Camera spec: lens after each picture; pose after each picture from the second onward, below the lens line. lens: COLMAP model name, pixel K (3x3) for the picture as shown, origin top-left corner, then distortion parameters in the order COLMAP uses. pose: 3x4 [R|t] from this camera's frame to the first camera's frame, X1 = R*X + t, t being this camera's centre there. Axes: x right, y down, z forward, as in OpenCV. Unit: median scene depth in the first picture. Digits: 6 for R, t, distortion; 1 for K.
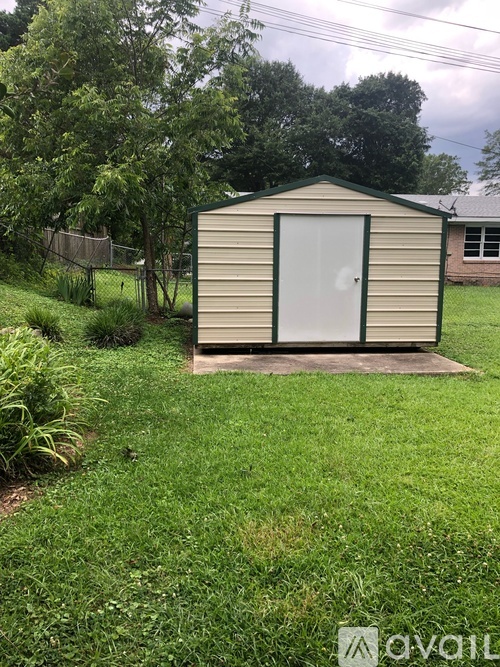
lens RADIAL K [[551.8, 0, 250.0], [0, 551.8, 333.5], [0, 0, 1]] dist [0.002012, 0.000298]
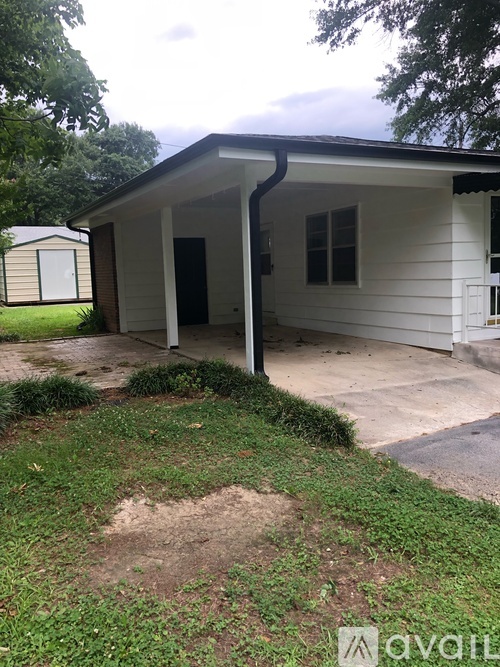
lens RADIAL K [[551.8, 0, 250.0], [0, 551.8, 333.5], [0, 0, 1]] dist [0.002012, 0.000298]
pose [[0.922300, -0.084983, 0.377015, -0.038421], [0.096369, 0.995280, -0.011404, 0.285533], [-0.374266, 0.046850, 0.926137, -1.668189]]
